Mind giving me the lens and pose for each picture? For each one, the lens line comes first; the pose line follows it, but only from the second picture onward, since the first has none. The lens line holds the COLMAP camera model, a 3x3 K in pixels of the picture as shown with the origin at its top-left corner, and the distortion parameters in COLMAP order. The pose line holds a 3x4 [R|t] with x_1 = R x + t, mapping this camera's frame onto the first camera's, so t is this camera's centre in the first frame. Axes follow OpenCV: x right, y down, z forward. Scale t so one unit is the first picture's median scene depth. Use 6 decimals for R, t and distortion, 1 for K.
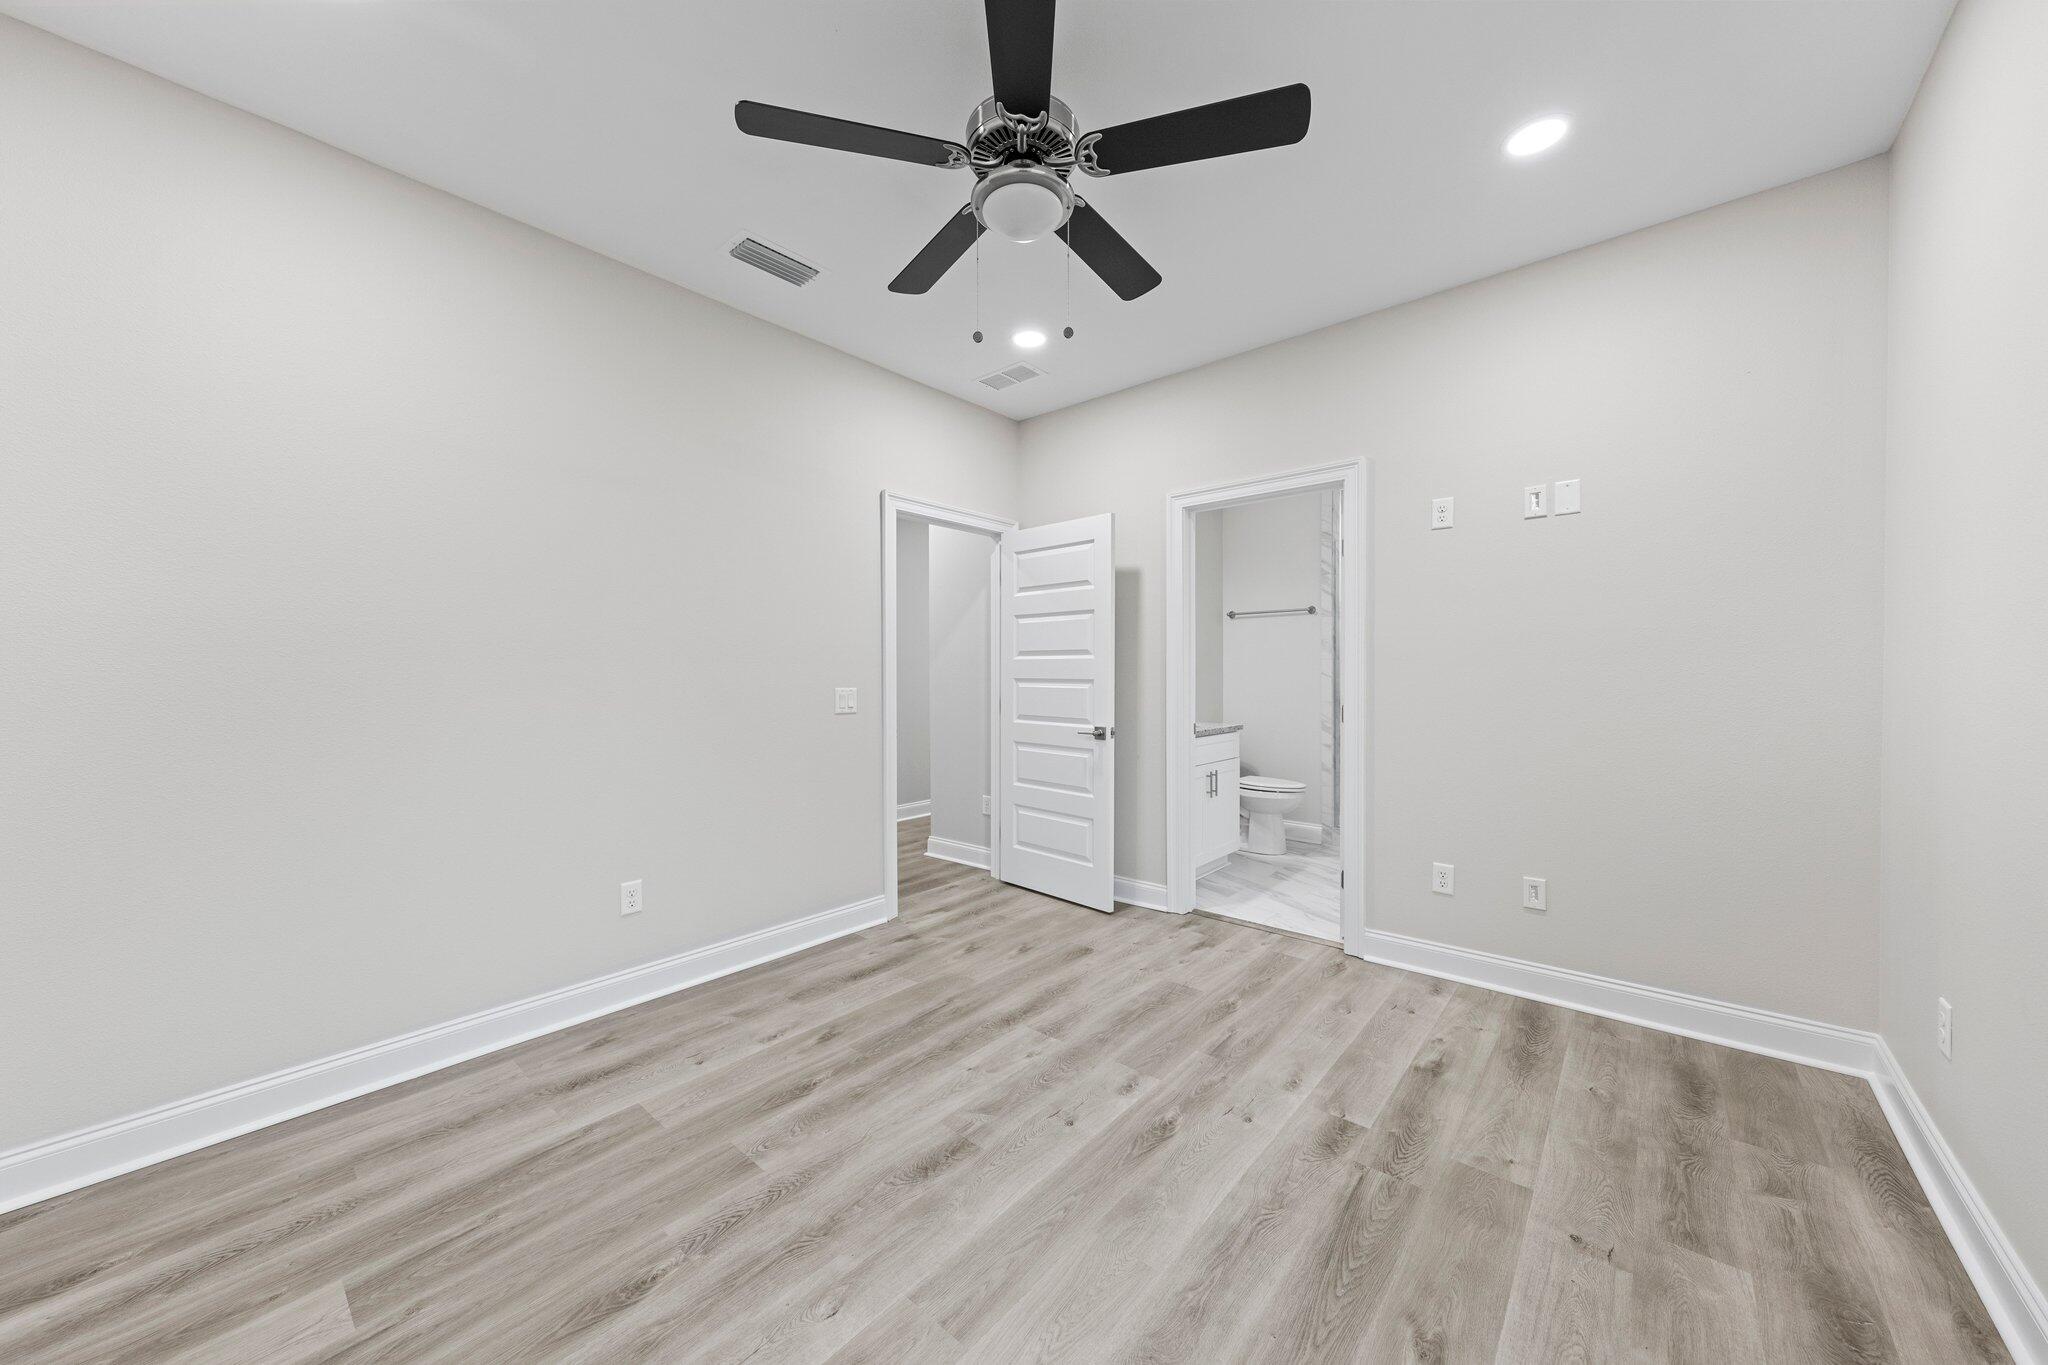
lens RADIAL K [[737.3, 0, 1023.2], [0, 737.3, 676.3], [0, 0, 1]] dist [0.006135, -0.000446]
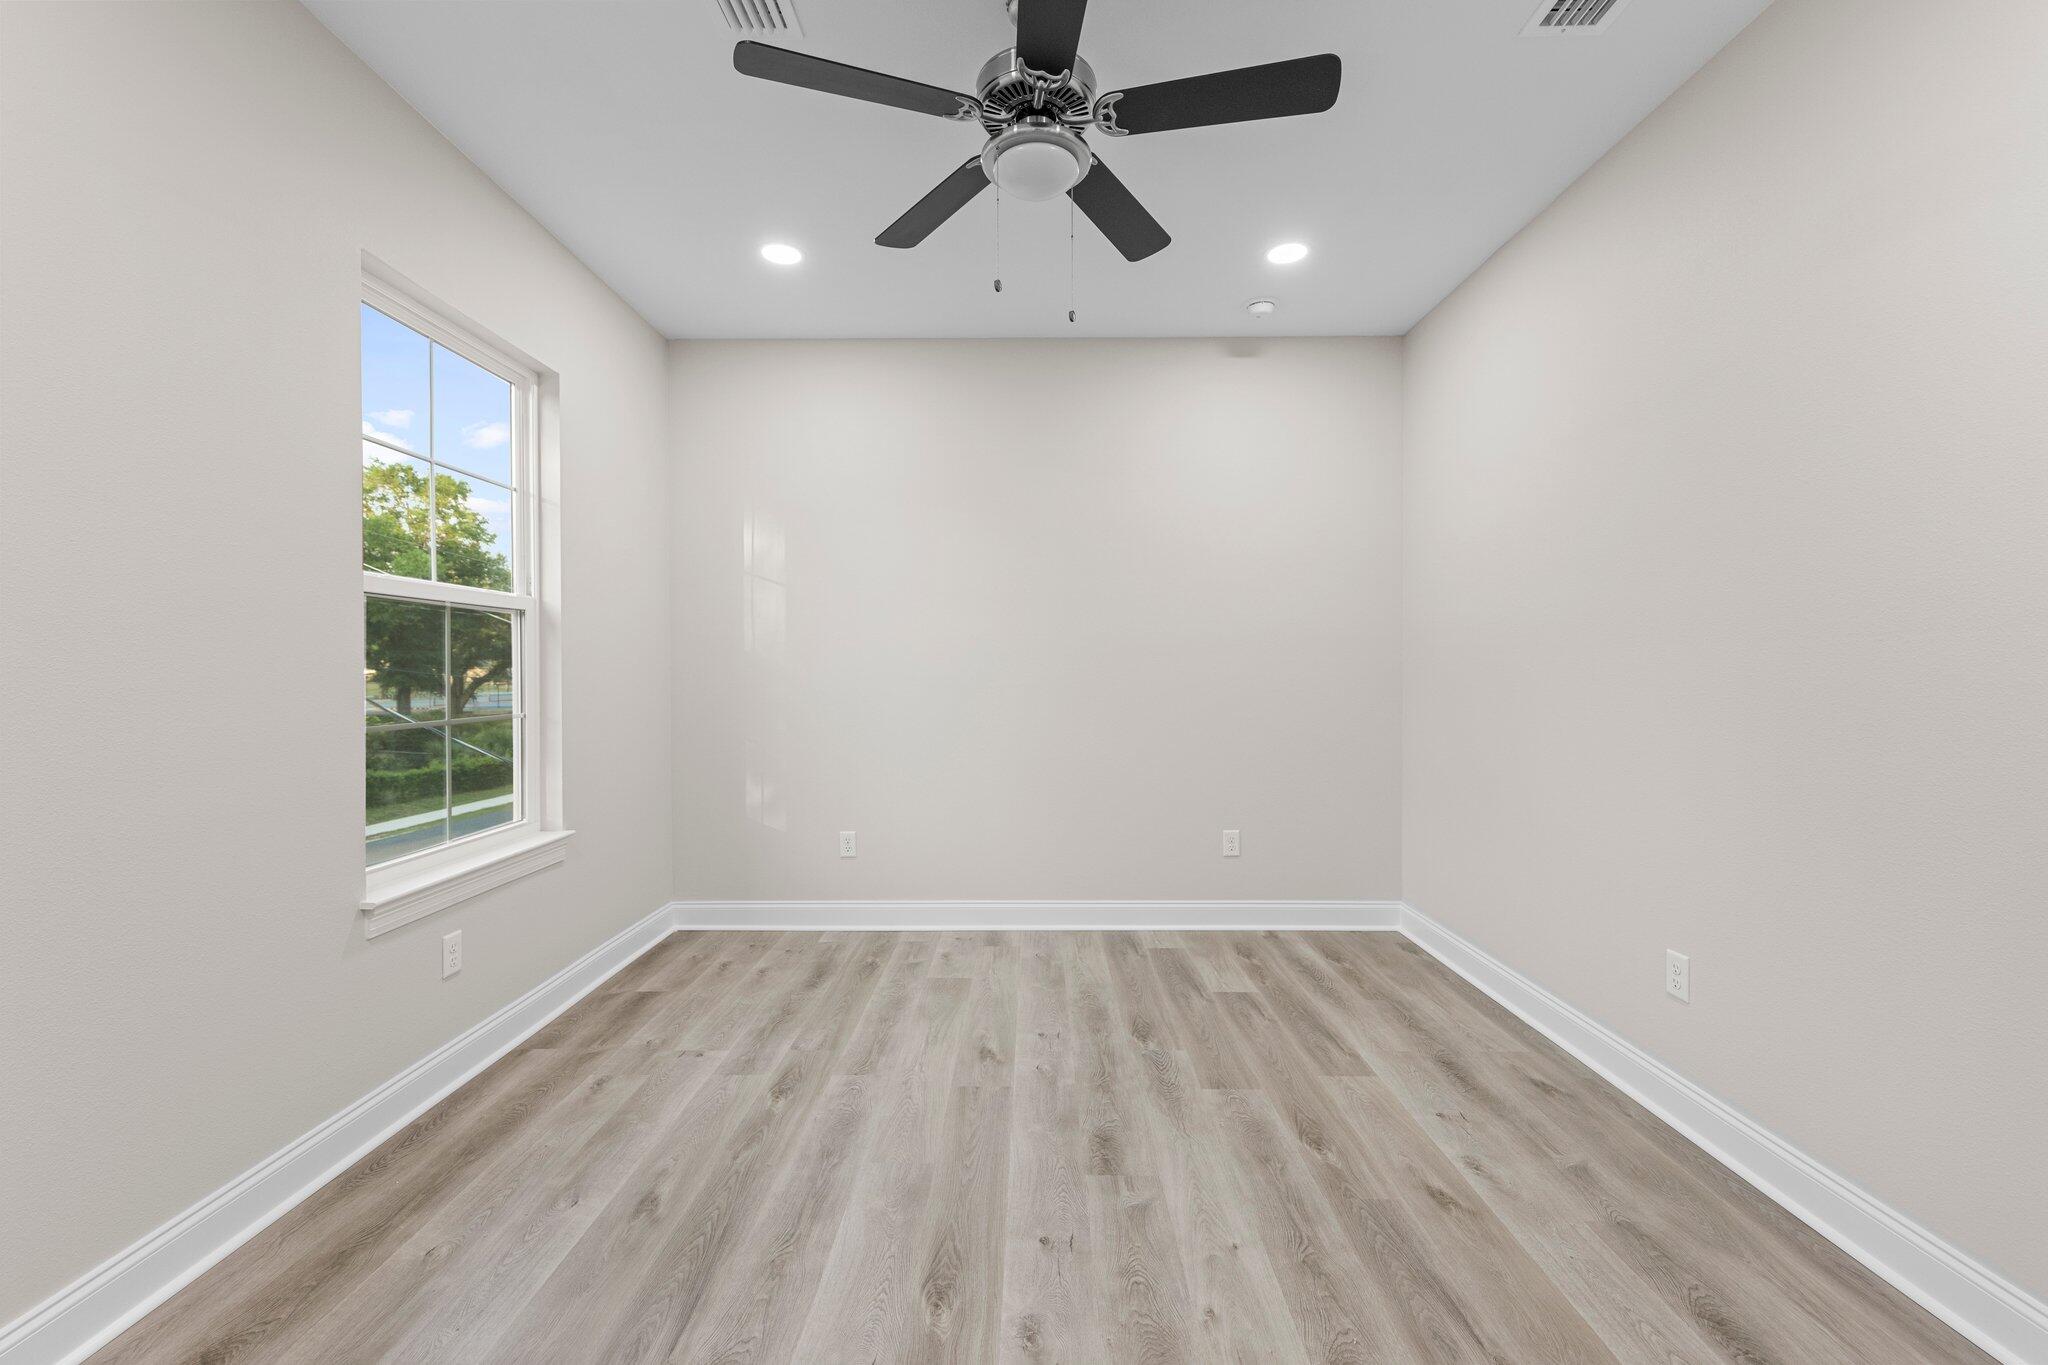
lens RADIAL K [[827.6, 0, 1021.7], [0, 827.6, 673.0], [0, 0, 1]] dist [0.006624, -0.000462]
pose [[-0.768506, 0.006416, -0.639810, 0.654339], [0.001654, 0.999966, 0.008041, 0.000703], [0.639840, 0.005121, -0.768491, 1.699399]]
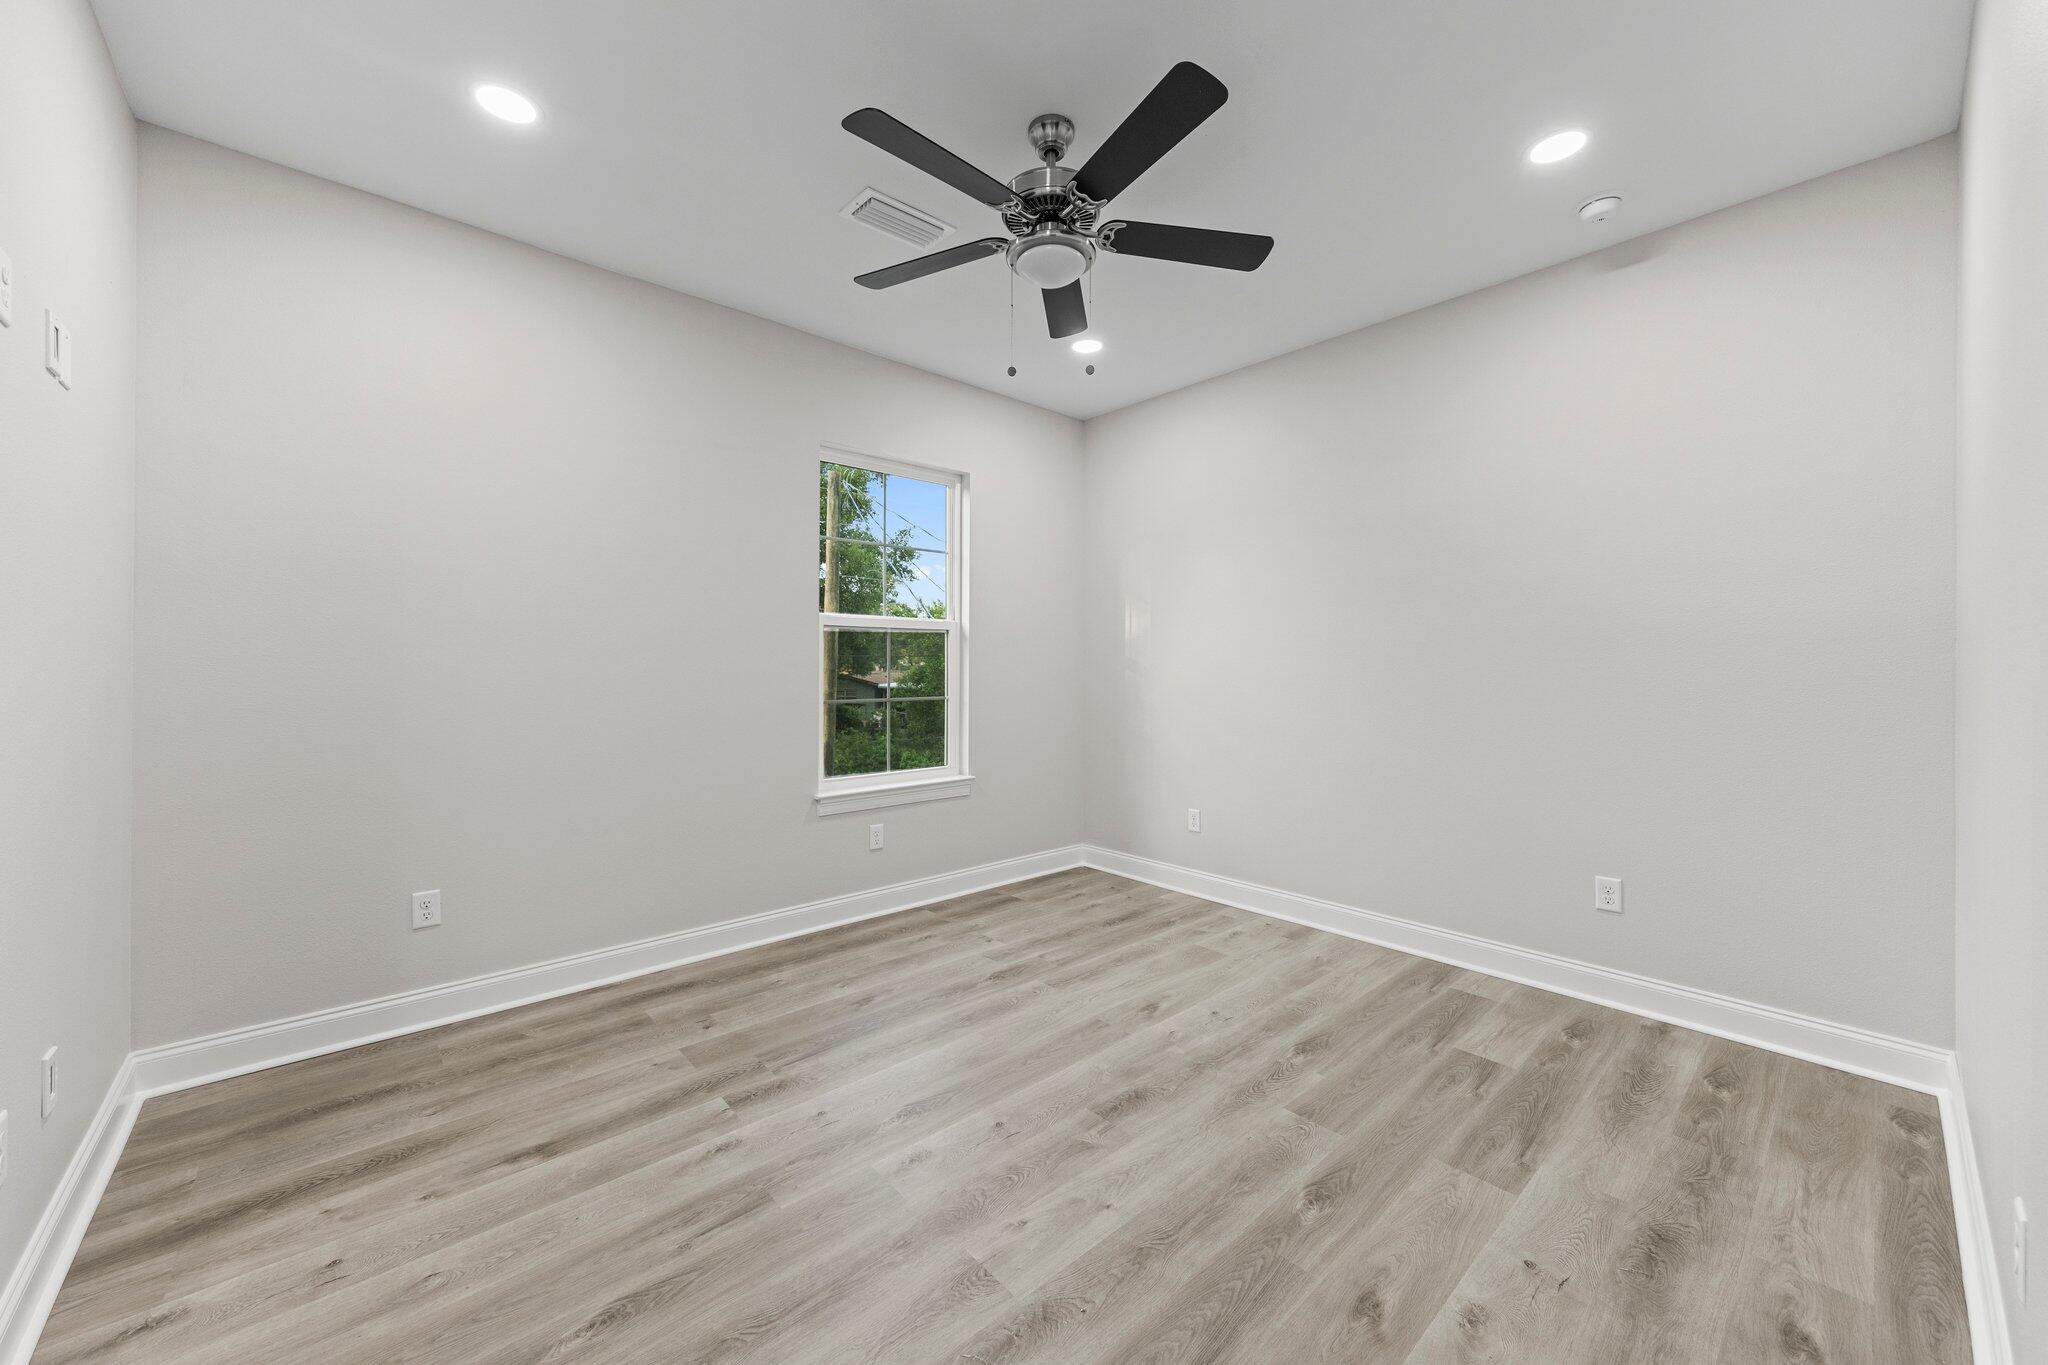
lens RADIAL K [[755.6, 0, 1017.5], [0, 755.6, 661.3], [0, 0, 1]] dist [0.007674, -0.000482]
pose [[-0.990880, 0.003194, 0.134709, -0.100733], [0.002488, 0.999982, -0.005408, -0.003412], [-0.134724, -0.005024, -0.990870, 2.051315]]
